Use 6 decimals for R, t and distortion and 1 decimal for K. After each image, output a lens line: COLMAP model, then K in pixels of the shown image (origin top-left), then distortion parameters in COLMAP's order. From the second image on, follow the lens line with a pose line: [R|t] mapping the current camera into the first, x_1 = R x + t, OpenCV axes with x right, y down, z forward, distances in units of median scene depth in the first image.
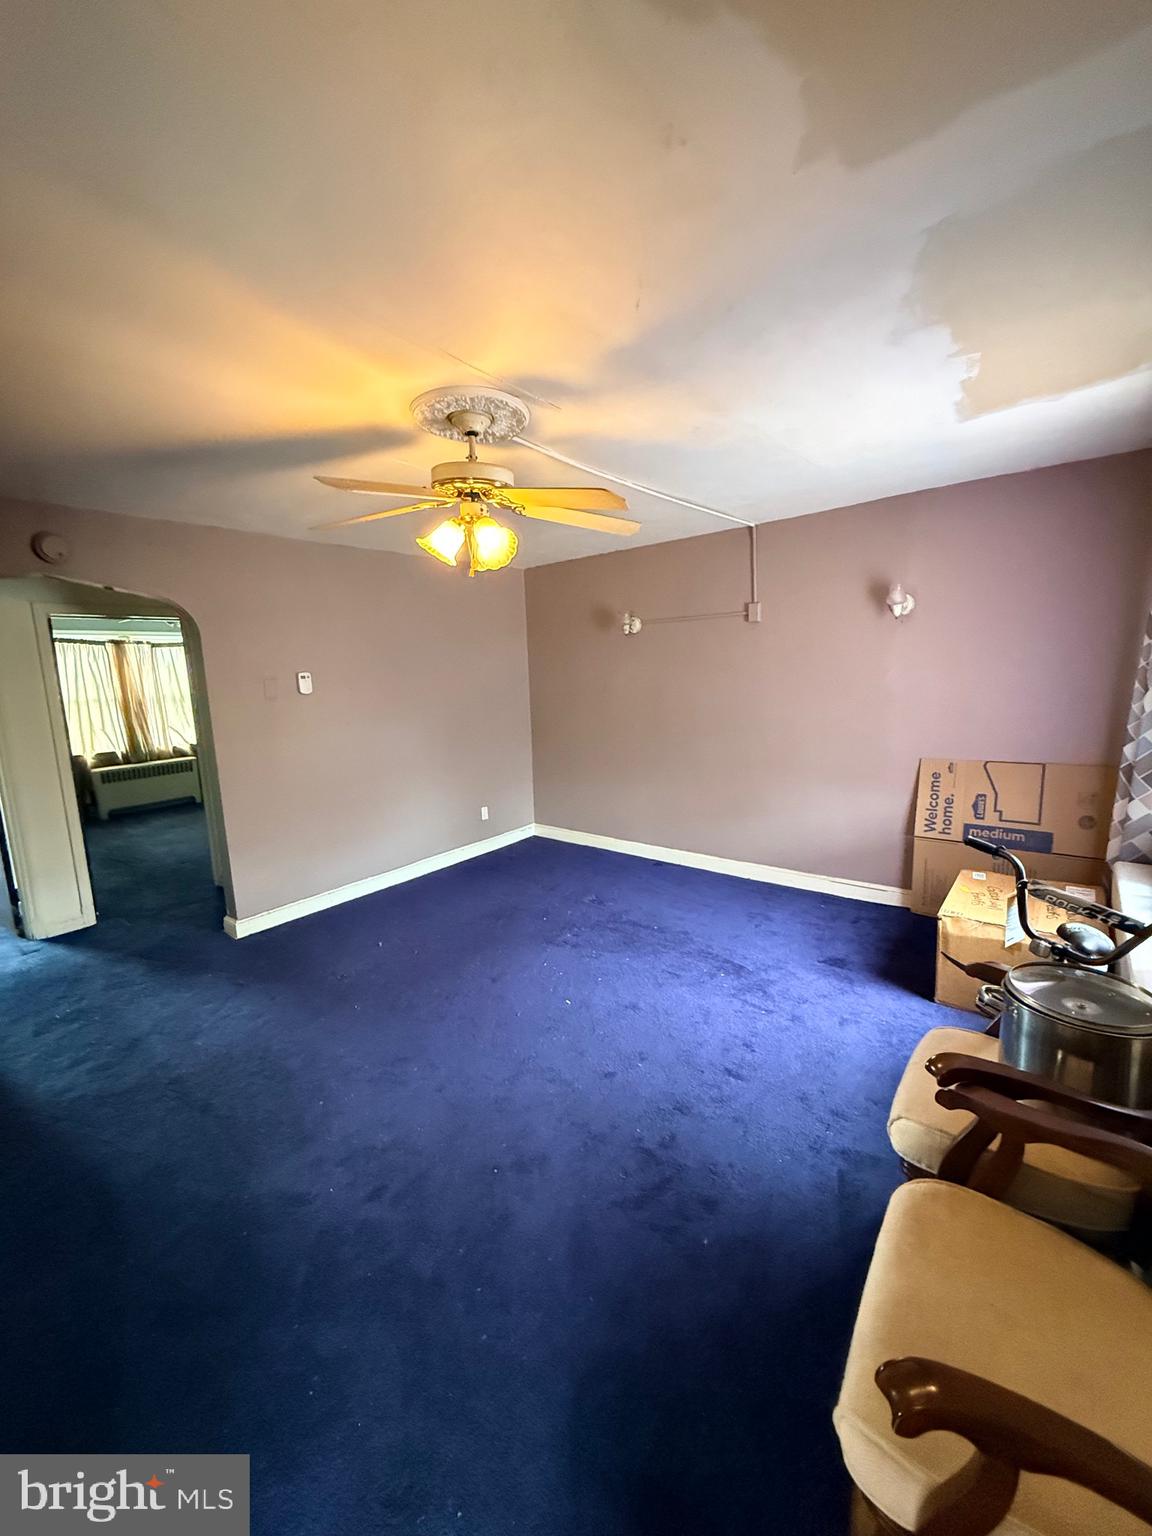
lens RADIAL K [[624.3, 0, 579.8], [0, 624.3, 764.6], [0, 0, 1]] dist [0.001147, 0.000219]
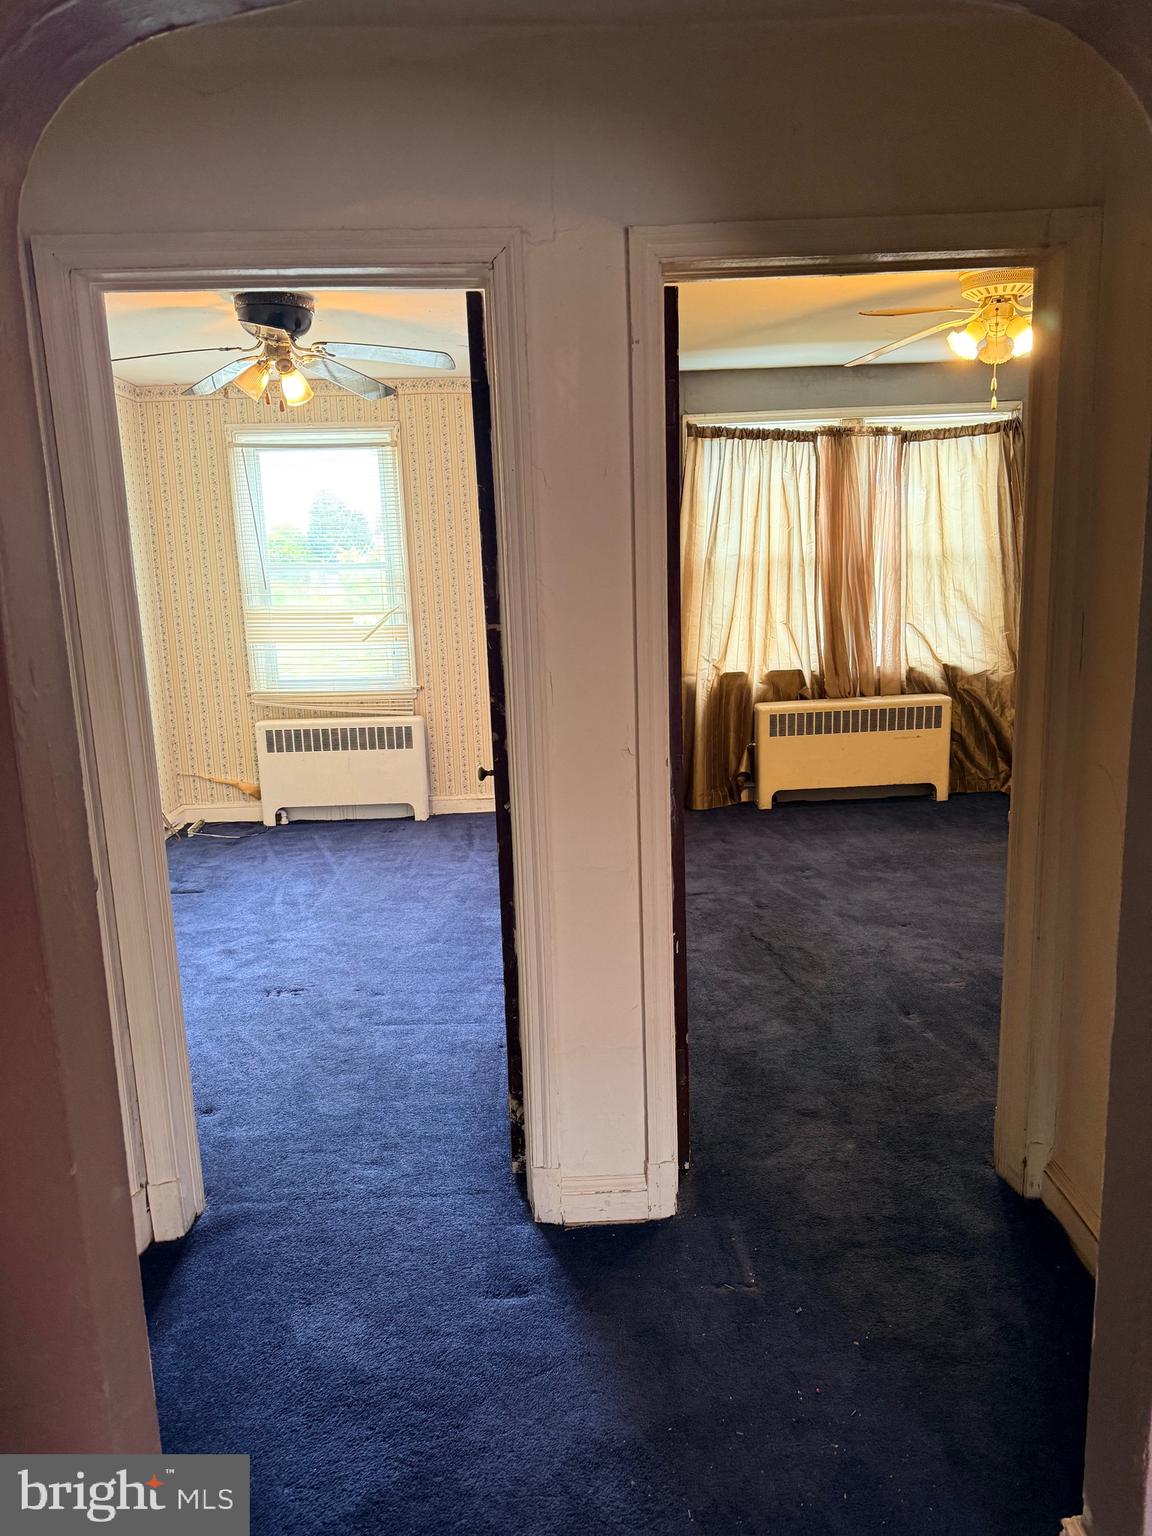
lens RADIAL K [[1082.3, 0, 575.3], [0, 1082.3, 766.4], [0, 0, 1]] dist [0.077273, -0.063870]
pose [[0.654513, 0.163223, -0.738222, -0.231900], [-0.107998, 0.986589, 0.122386, -0.031230], [0.748298, -0.000377, 0.663363, 0.319621]]
